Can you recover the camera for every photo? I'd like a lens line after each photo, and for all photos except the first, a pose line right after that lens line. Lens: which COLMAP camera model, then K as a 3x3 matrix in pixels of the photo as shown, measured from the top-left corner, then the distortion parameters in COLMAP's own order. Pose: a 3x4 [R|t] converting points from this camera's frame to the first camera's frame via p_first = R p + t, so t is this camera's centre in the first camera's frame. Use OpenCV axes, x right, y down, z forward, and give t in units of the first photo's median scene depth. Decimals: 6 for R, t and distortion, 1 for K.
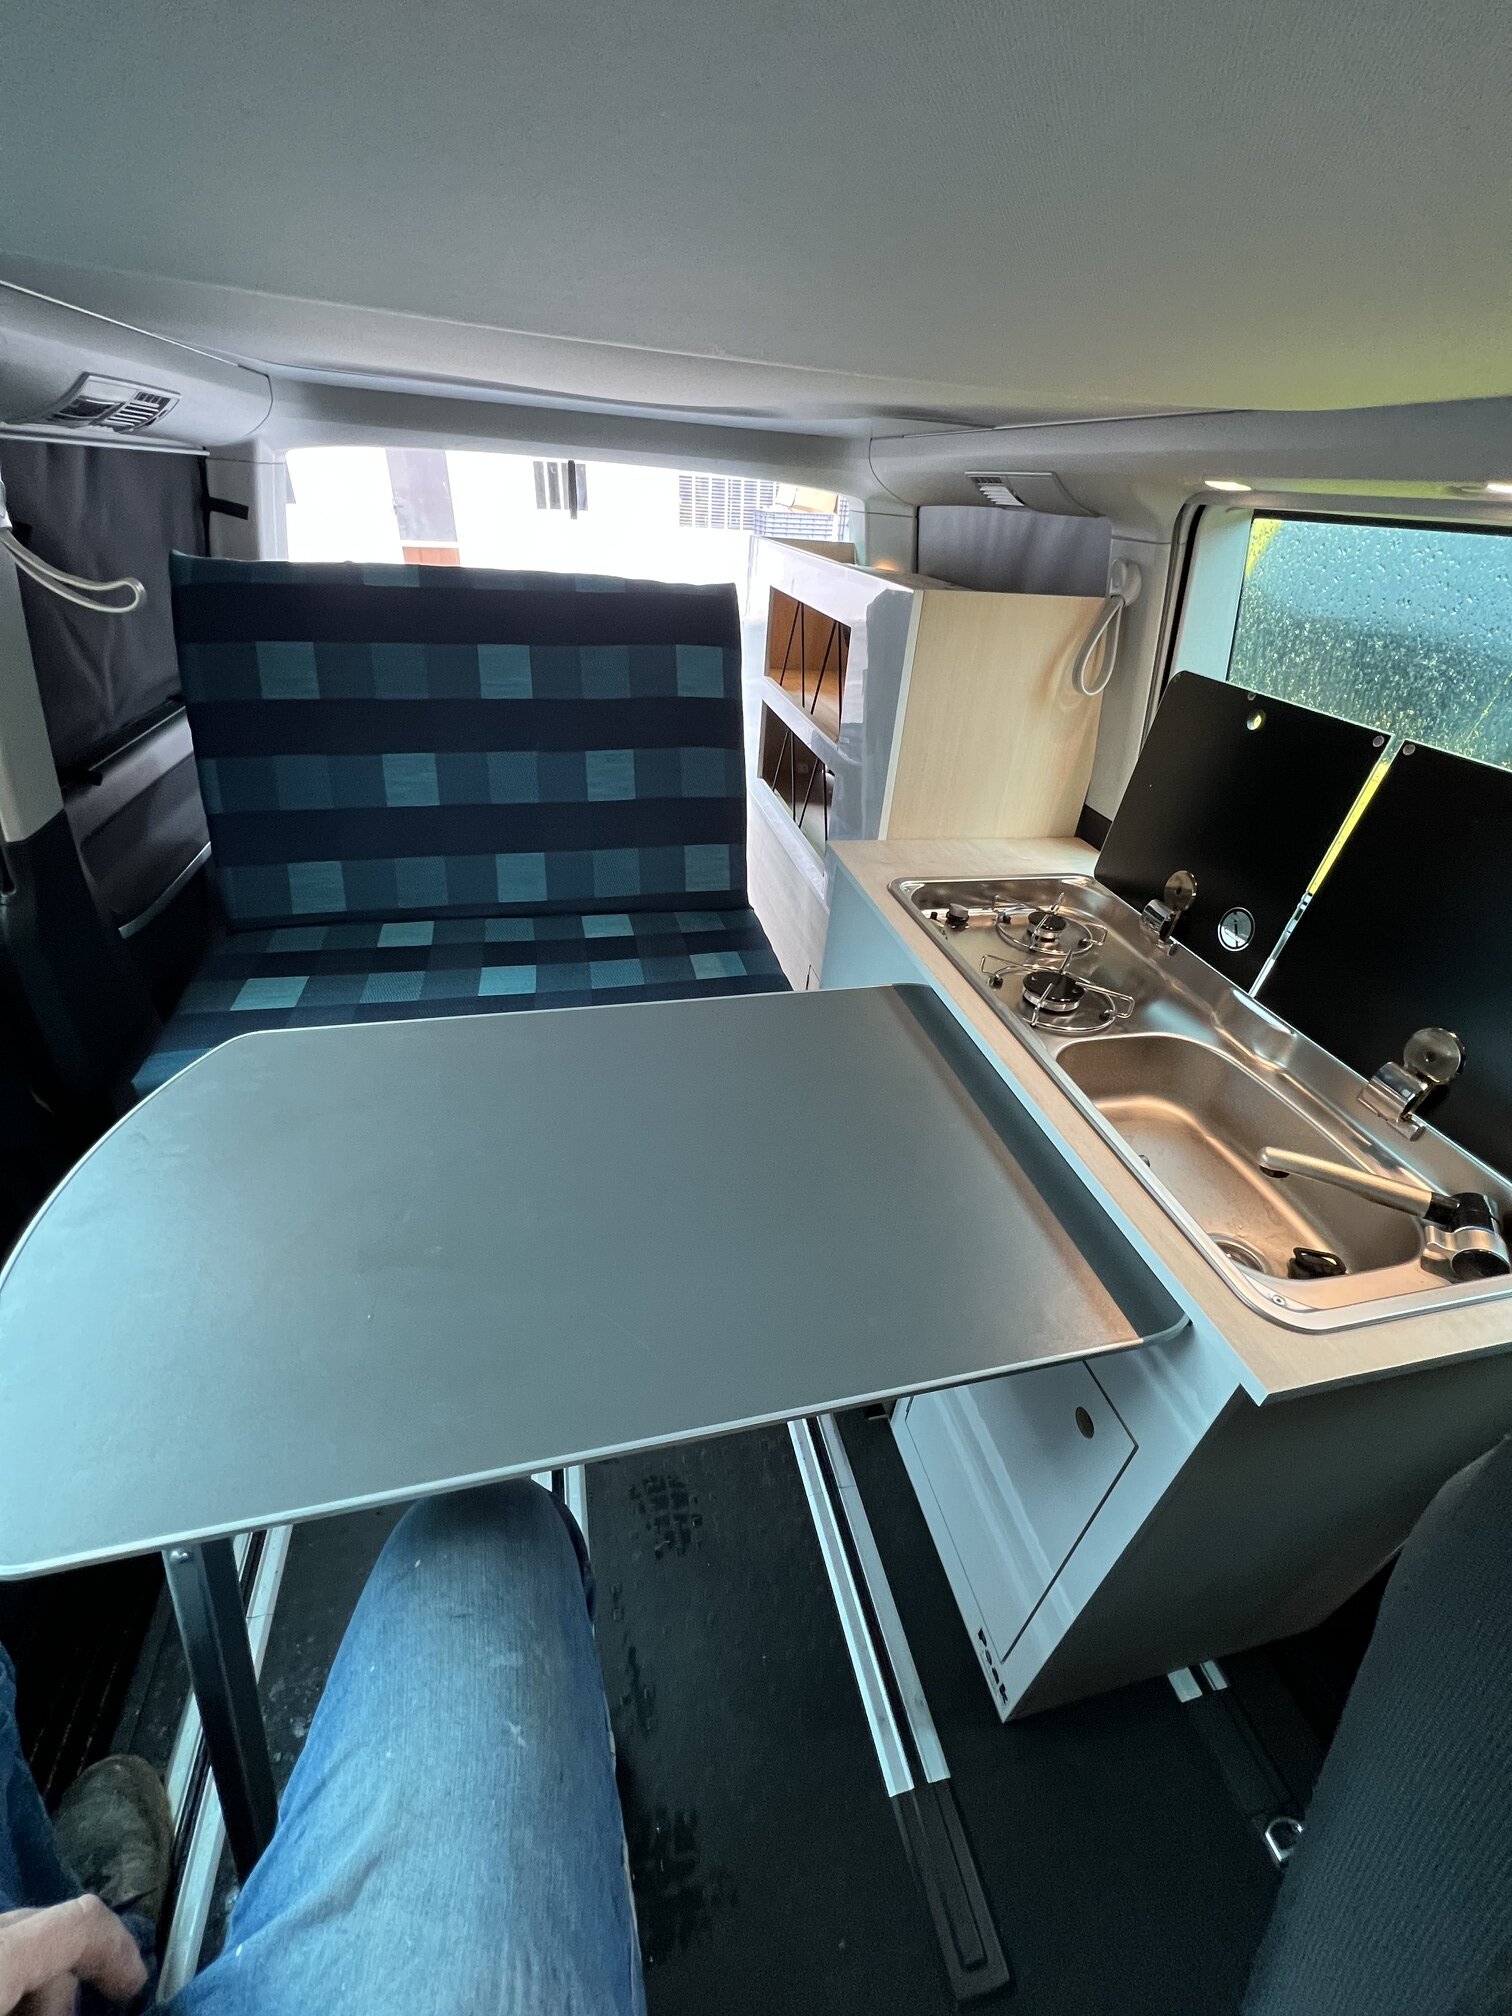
lens RADIAL K [[801.4, 0, 772.8], [0, 801.4, 1001.9], [0, 0, 1]] dist [-0.002727, -0.000759]
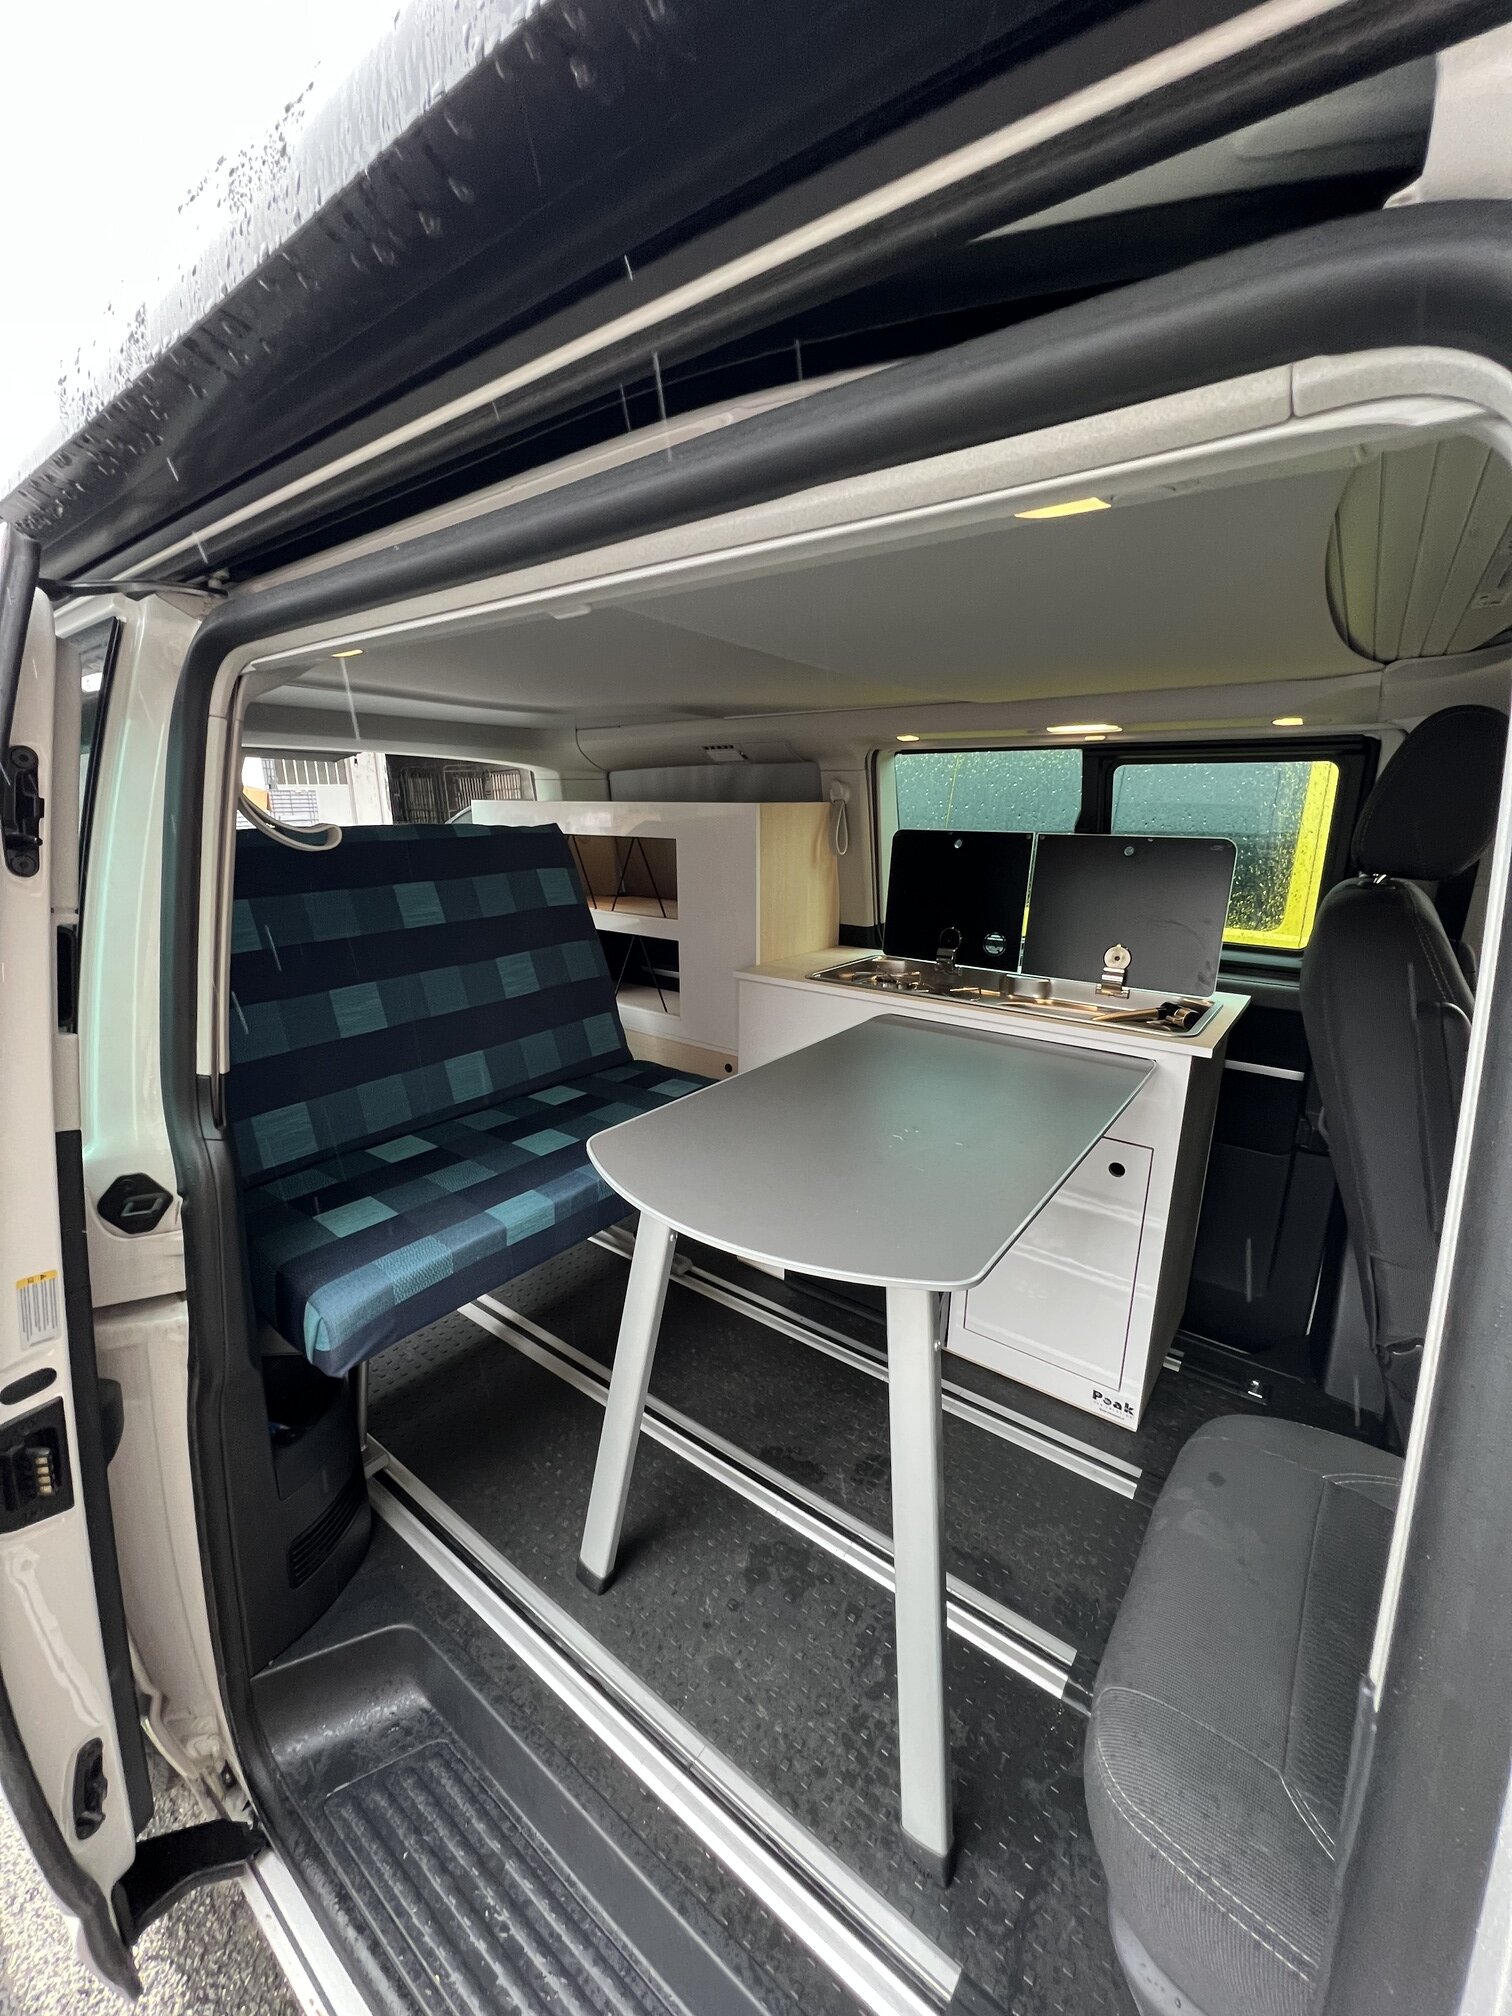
lens RADIAL K [[801.4, 0, 753.9], [0, 801.4, 1010.7], [0, 0, 1]] dist [-0.002727, -0.000759]
pose [[0.770616, -0.220624, 0.597893, -0.683642], [0.384467, 0.909158, -0.160053, 0.090039], [-0.508267, 0.353210, 0.785434, -0.081972]]
